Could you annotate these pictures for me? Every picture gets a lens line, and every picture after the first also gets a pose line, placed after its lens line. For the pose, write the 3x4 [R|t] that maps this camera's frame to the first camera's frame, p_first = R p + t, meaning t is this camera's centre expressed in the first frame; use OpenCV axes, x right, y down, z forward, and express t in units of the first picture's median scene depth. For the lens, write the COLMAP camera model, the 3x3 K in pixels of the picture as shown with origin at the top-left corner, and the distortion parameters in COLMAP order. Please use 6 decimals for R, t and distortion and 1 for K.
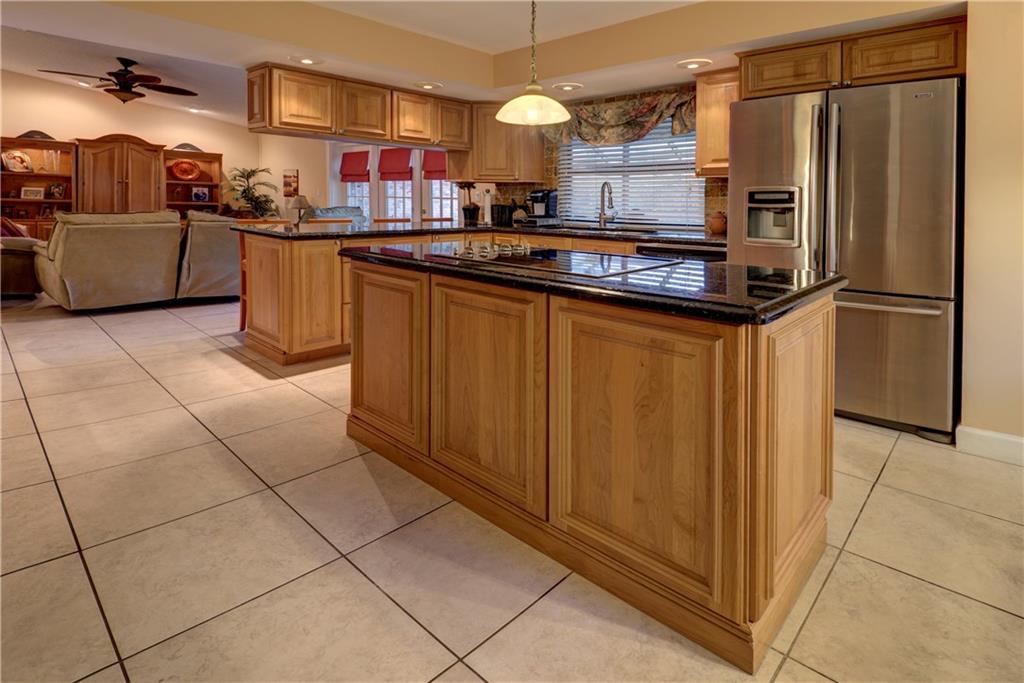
lens RADIAL K [[521.8, 0, 510.9], [0, 521.8, 324.2], [0, 0, 1]] dist [0.031909, -0.000134]
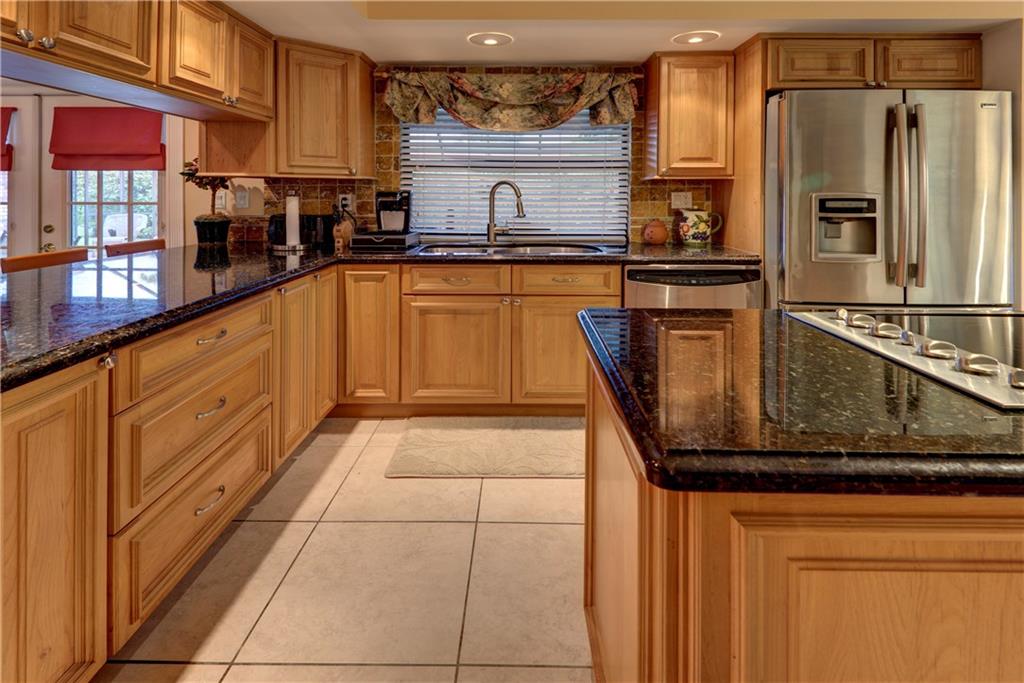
lens RADIAL K [[531.3, 0, 517.0], [0, 531.3, 257.5], [0, 0, 1]] dist [0.041816, -0.000022]
pose [[0.727414, -0.094197, 0.679703, -0.329780], [0.166582, 0.985143, -0.041749, -0.145108], [-0.665673, 0.143595, 0.732298, 0.504960]]
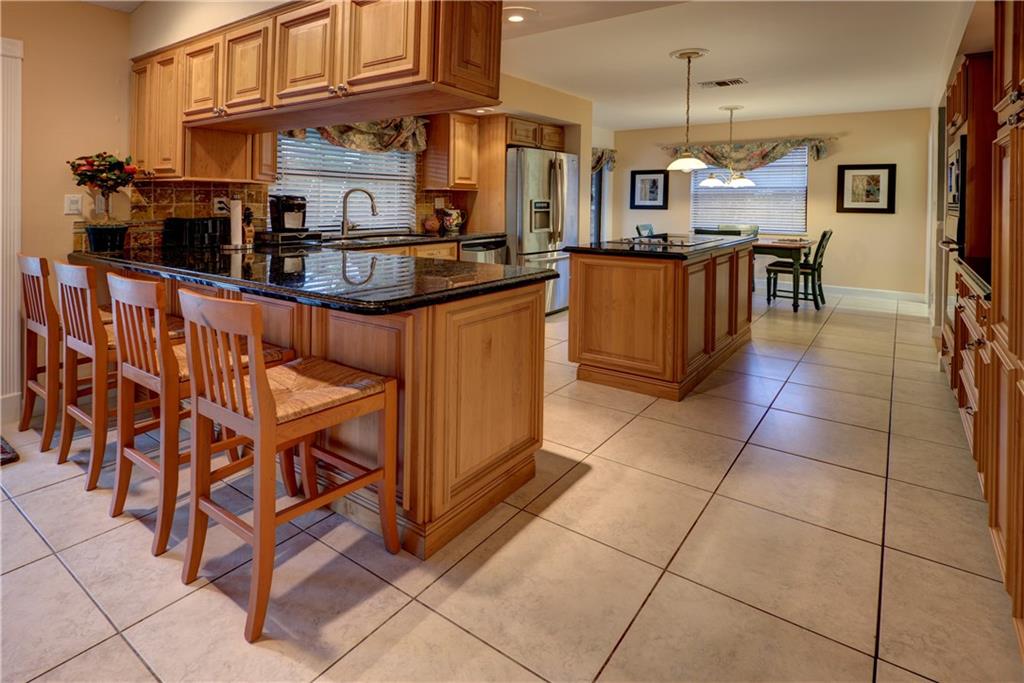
lens RADIAL K [[520.9, 0, 512.0], [0, 520.9, 341.5], [0, 0, 1]] dist [-0.000986, -0.000725]
pose [[-0.132238, -0.272256, 0.953095, -0.909412], [0.221101, 0.929211, 0.296111, -0.246847], [-0.966244, 0.249887, -0.062681, 0.915289]]
